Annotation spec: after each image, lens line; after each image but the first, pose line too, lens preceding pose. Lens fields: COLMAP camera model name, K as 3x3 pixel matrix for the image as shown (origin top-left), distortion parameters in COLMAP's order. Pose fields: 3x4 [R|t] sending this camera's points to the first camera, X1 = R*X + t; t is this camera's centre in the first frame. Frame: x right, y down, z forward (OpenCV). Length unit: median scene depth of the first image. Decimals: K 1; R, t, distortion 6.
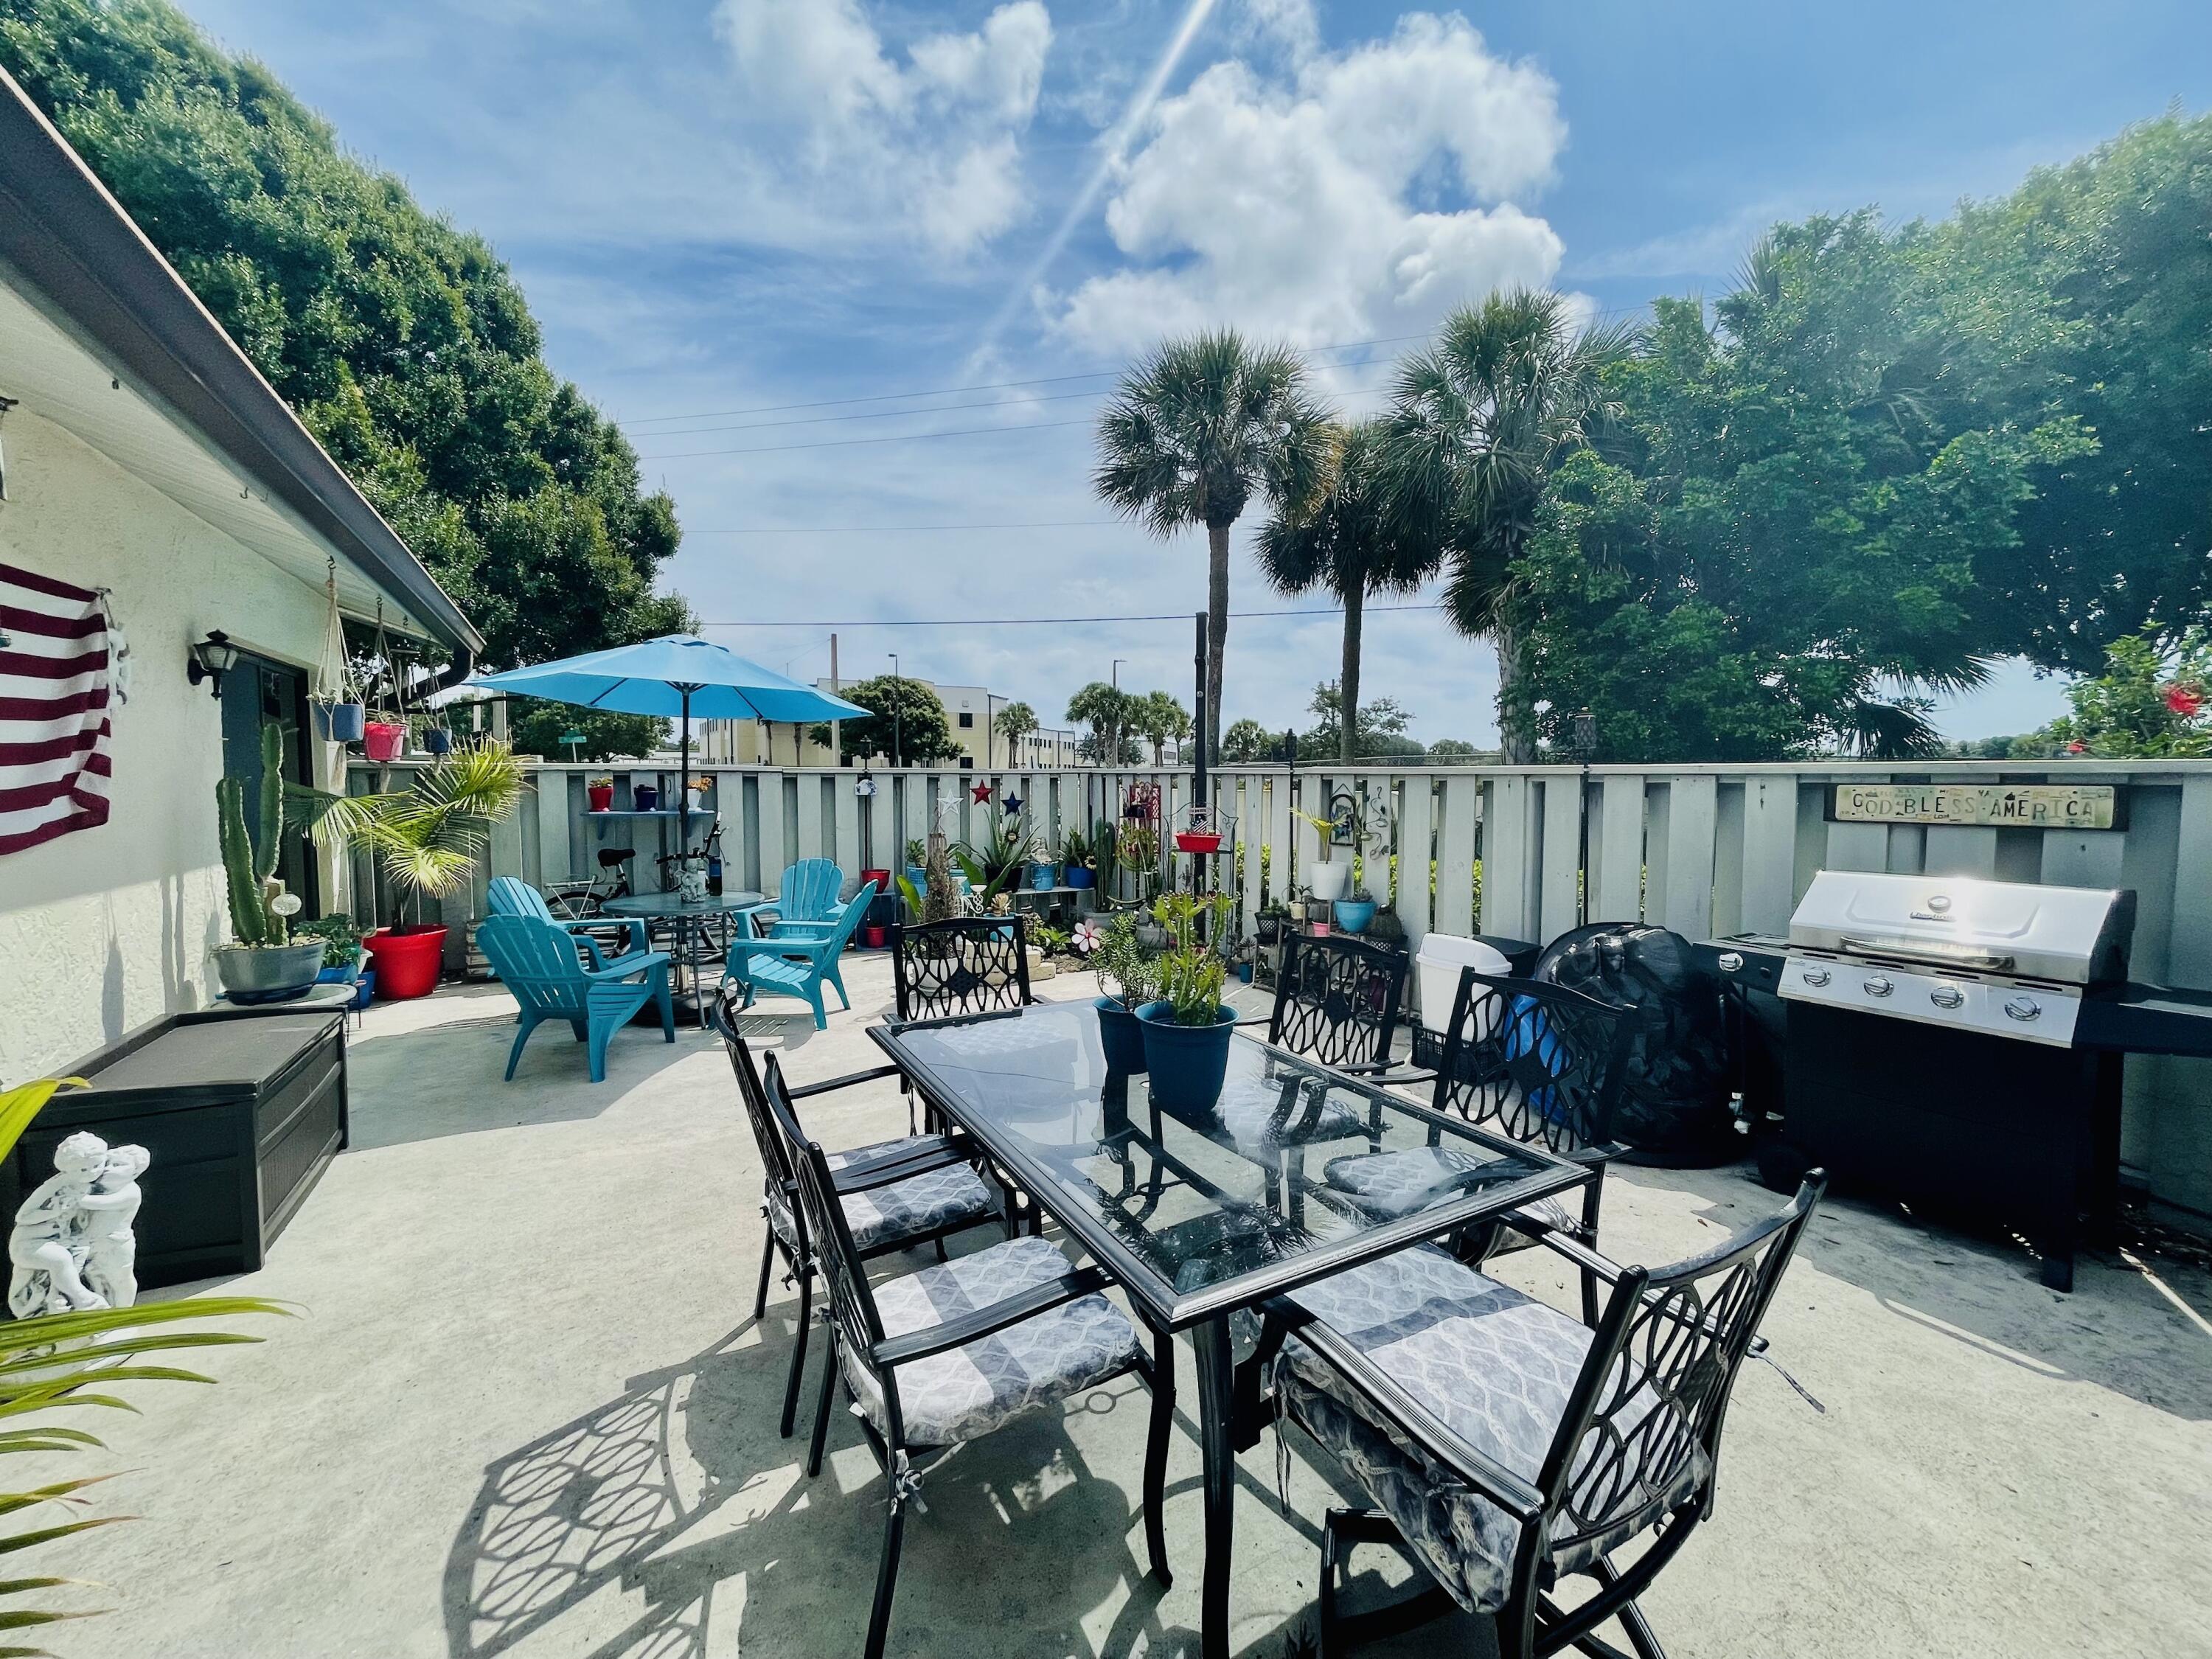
lens RADIAL K [[897.0, 0, 1116.1], [0, 897.0, 820.1], [0, 0, 1]] dist [0.007524, -0.000752]
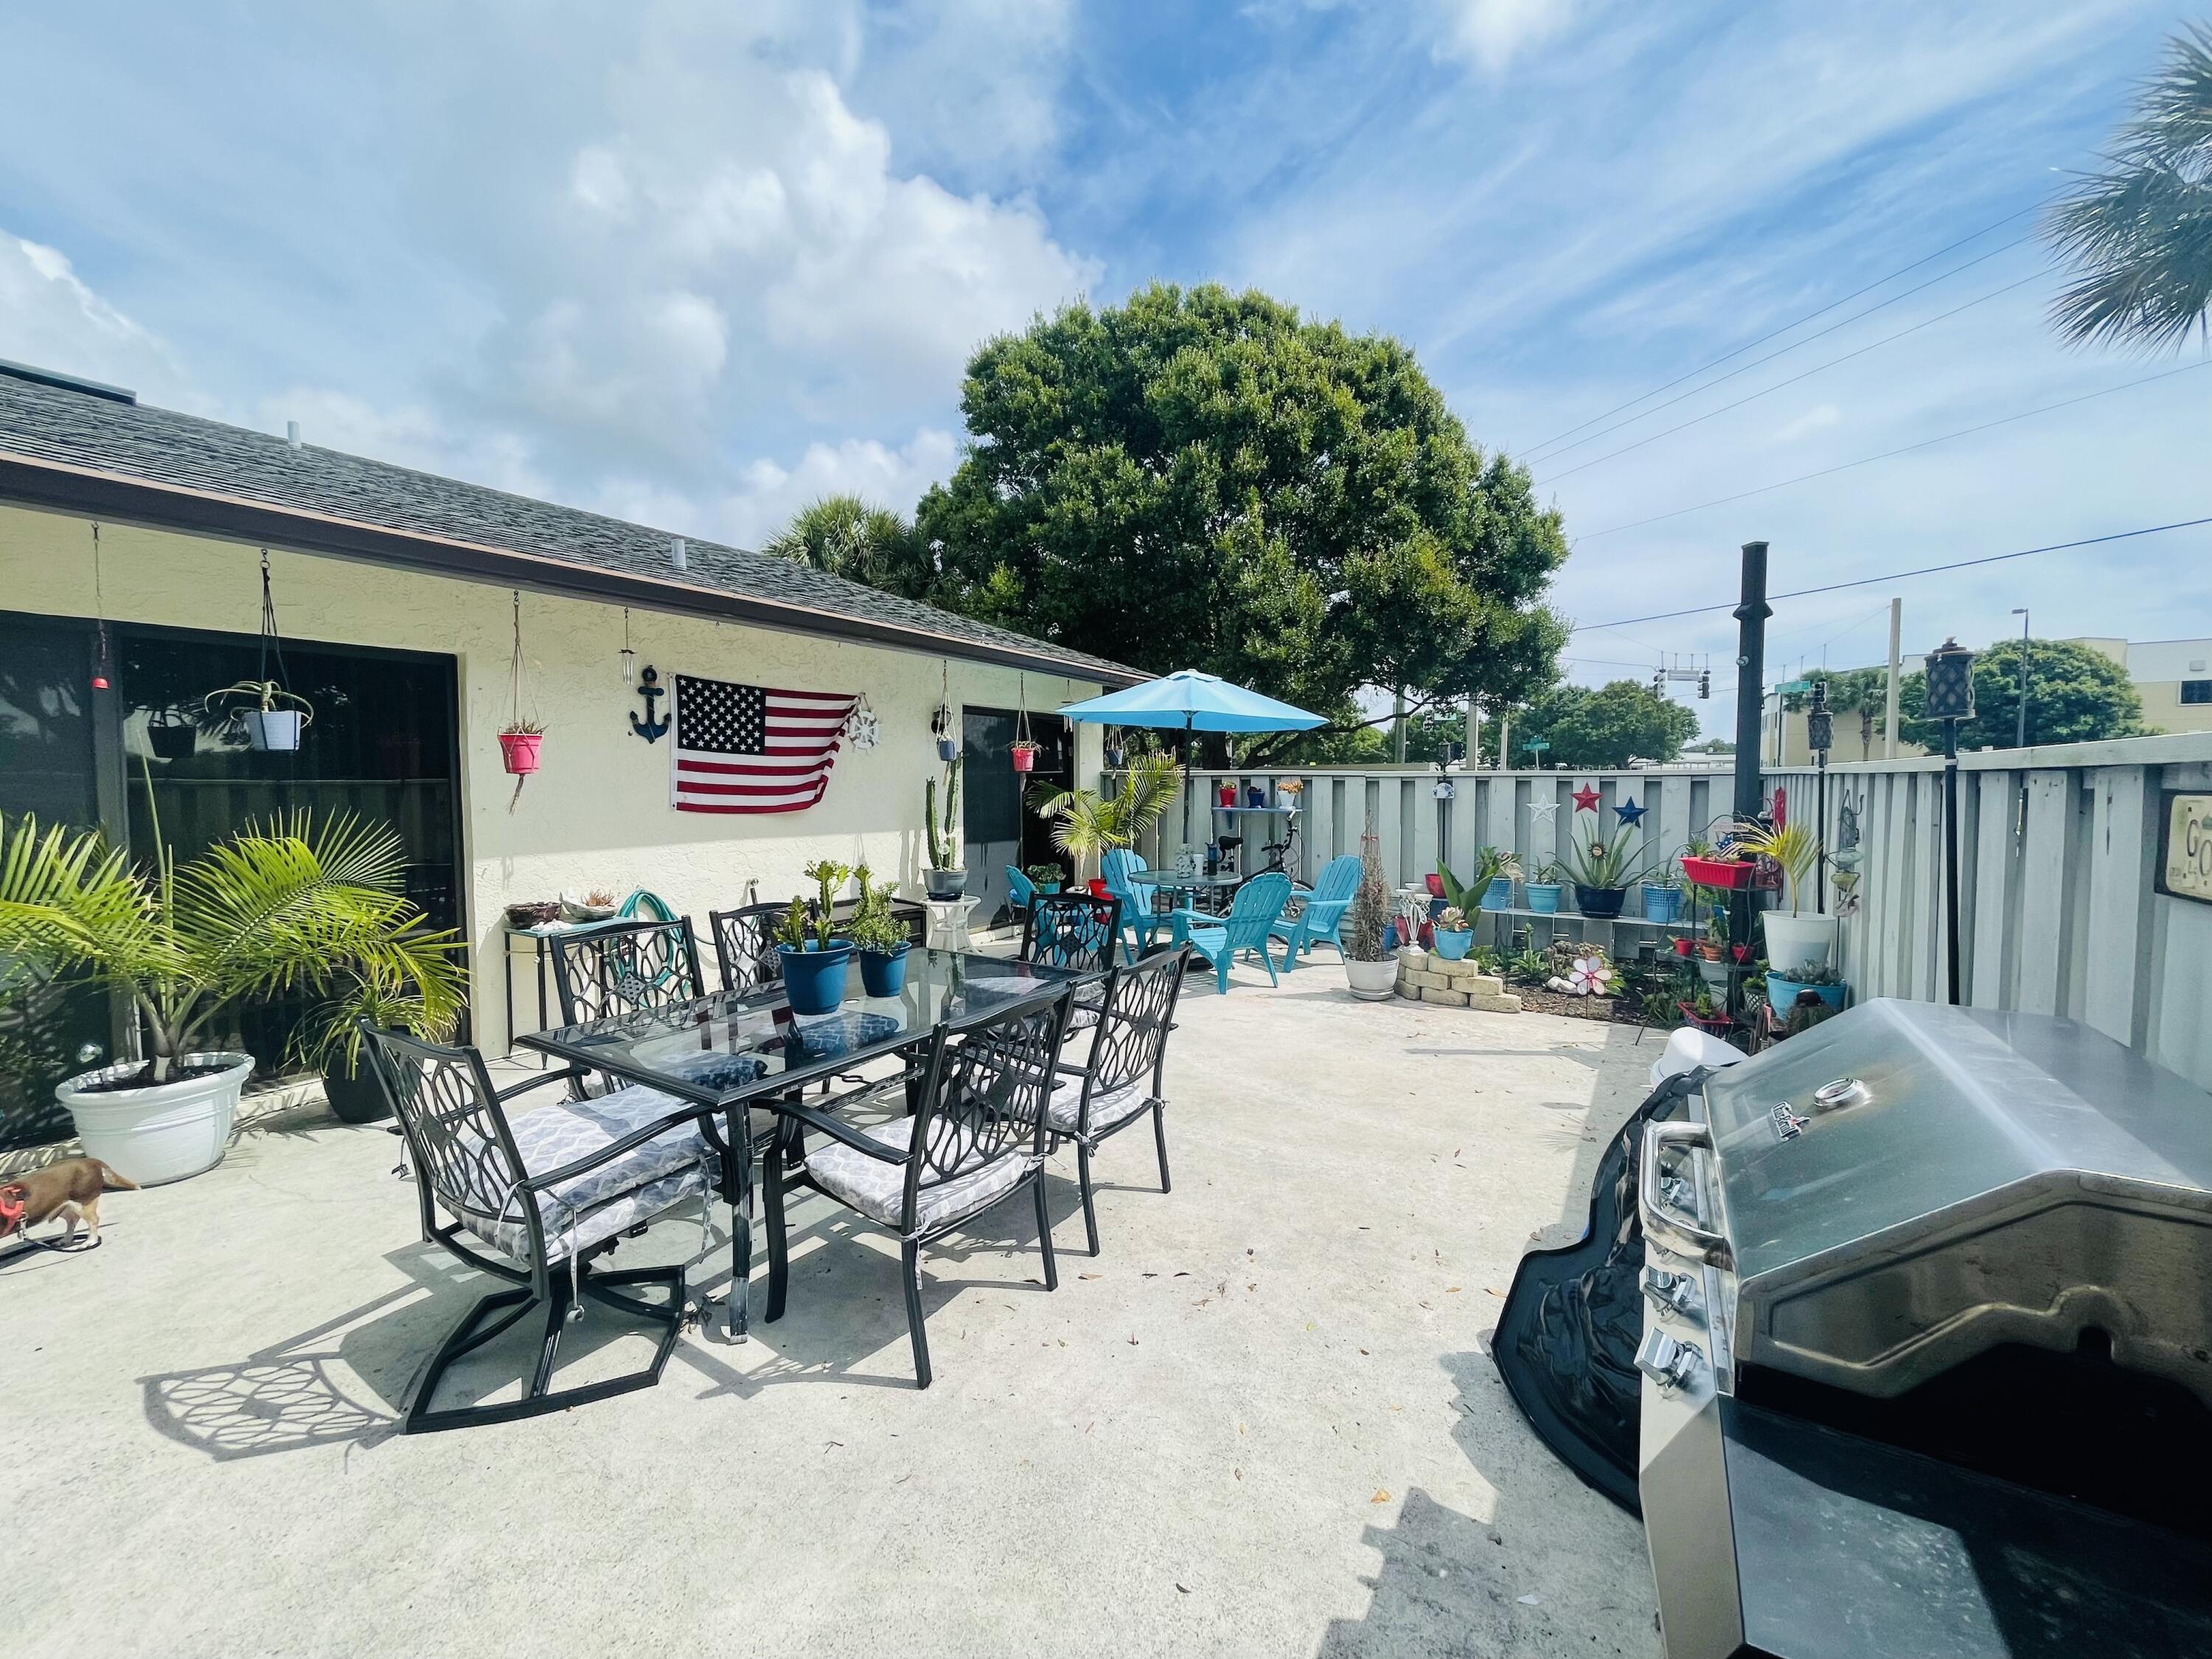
lens RADIAL K [[897.0, 0, 1118.6], [0, 897.0, 829.0], [0, 0, 1]] dist [0.007524, -0.000752]
pose [[0.480007, 0.044835, -0.876118, 0.254480], [-0.040618, 0.998758, 0.028858, -0.005213], [0.876324, 0.021734, 0.481232, 0.128383]]
